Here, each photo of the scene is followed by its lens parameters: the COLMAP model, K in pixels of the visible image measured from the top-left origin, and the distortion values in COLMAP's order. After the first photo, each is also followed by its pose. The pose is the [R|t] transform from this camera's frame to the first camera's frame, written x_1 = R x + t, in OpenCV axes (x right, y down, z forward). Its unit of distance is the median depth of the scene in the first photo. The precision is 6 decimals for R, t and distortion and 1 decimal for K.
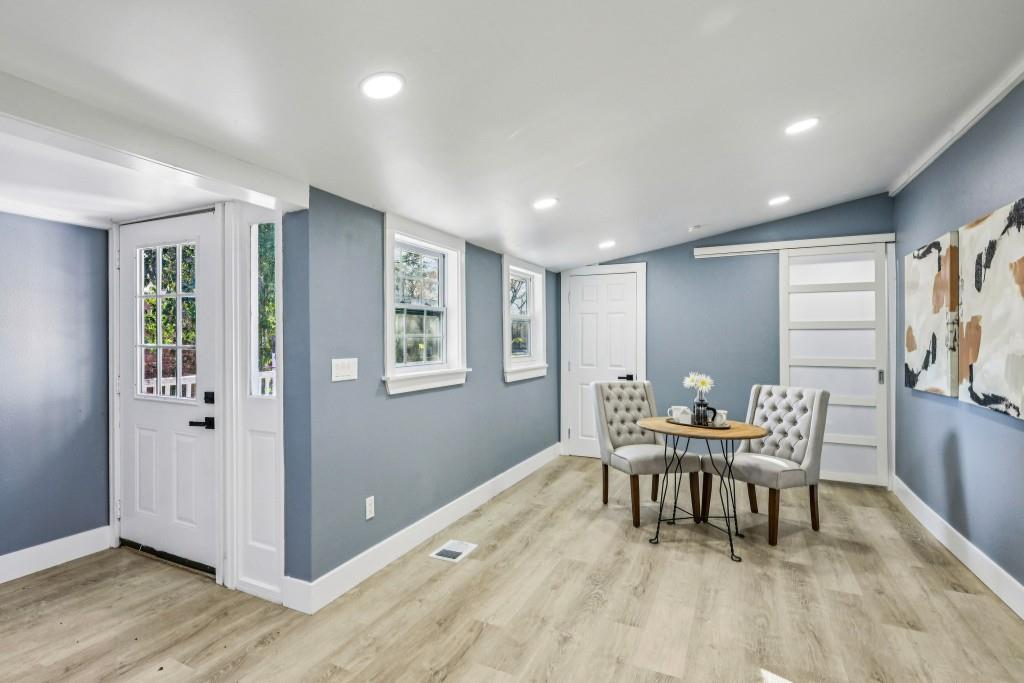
lens RADIAL K [[535.0, 0, 420.2], [0, 535.0, 329.5], [0, 0, 1]] dist [-0.003914, -0.000753]
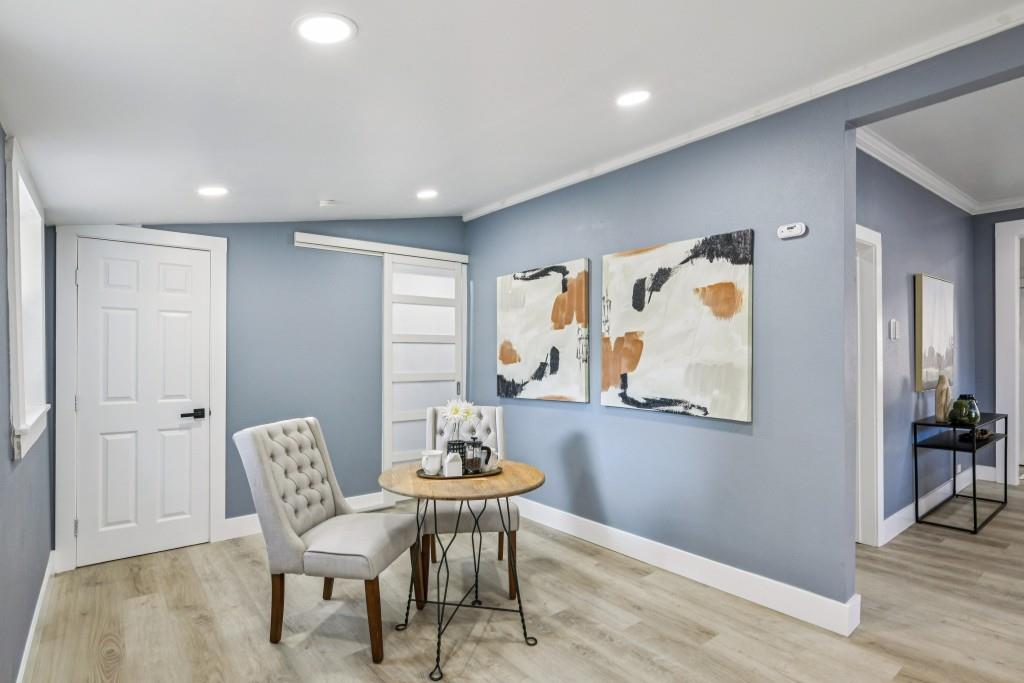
lens RADIAL K [[523.0, 0, 511.3], [0, 523.0, 352.7], [0, 0, 1]] dist [0.002398, -0.000225]
pose [[0.354979, 0.000893, 0.934874, -0.094934], [-0.013673, 0.999898, 0.004237, 0.014520], [-0.934774, -0.014286, 0.354955, 0.648678]]
